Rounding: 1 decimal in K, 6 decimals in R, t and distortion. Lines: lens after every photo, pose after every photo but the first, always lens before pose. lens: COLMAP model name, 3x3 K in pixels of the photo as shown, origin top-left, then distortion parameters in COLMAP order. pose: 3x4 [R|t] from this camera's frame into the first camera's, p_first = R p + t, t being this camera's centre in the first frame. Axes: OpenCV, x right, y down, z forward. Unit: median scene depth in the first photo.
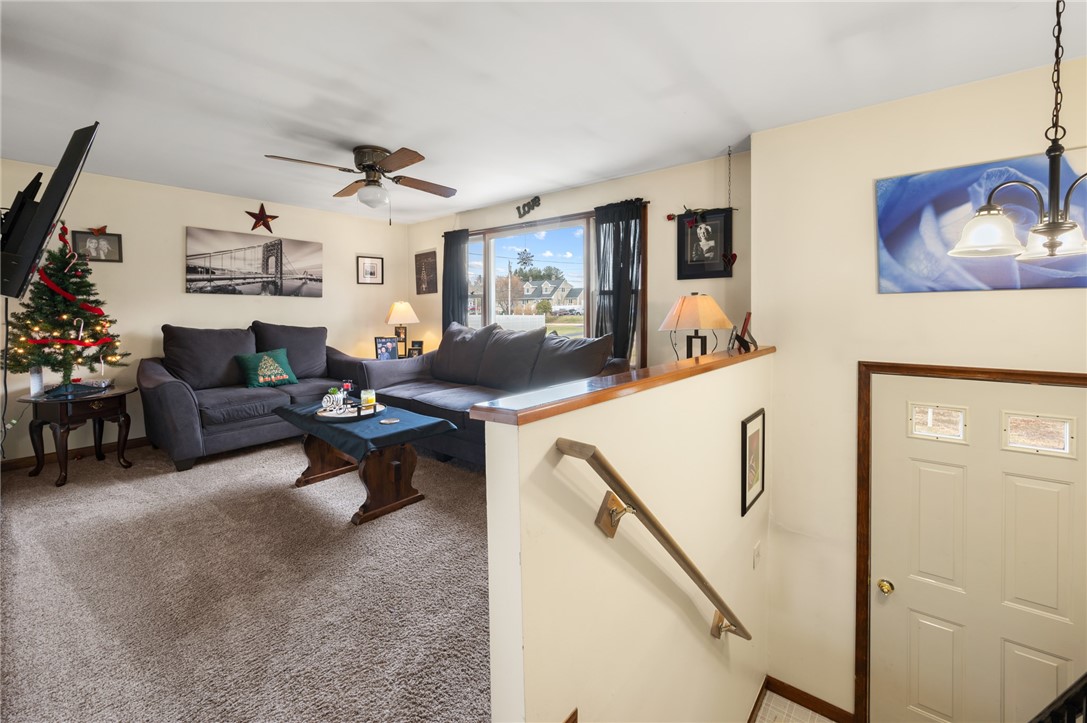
lens RADIAL K [[434.8, 0, 530.4], [0, 434.8, 312.9], [0, 0, 1]] dist [-0.001780, -0.000186]
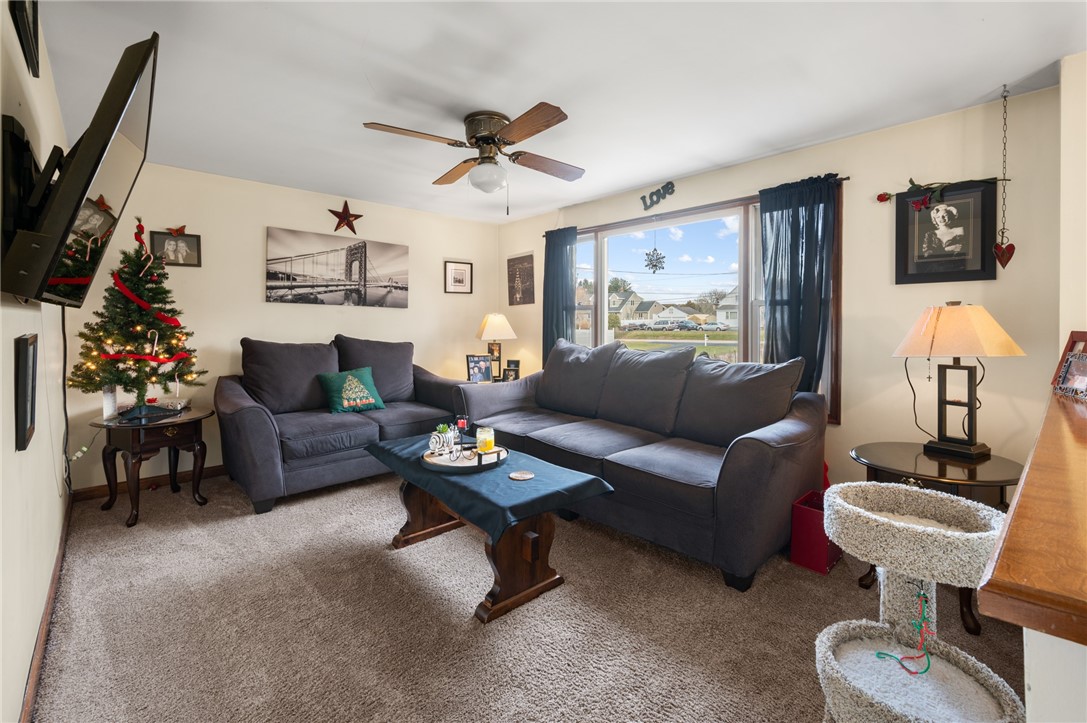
lens RADIAL K [[458.7, 0, 533.4], [0, 458.7, 325.6], [0, 0, 1]] dist [-0.000214, -0.000502]
pose [[0.990805, 0.009025, -0.134994, -0.157681], [-0.009484, 0.999951, -0.002761, -0.000778], [0.134963, 0.004016, 0.990843, 0.184546]]
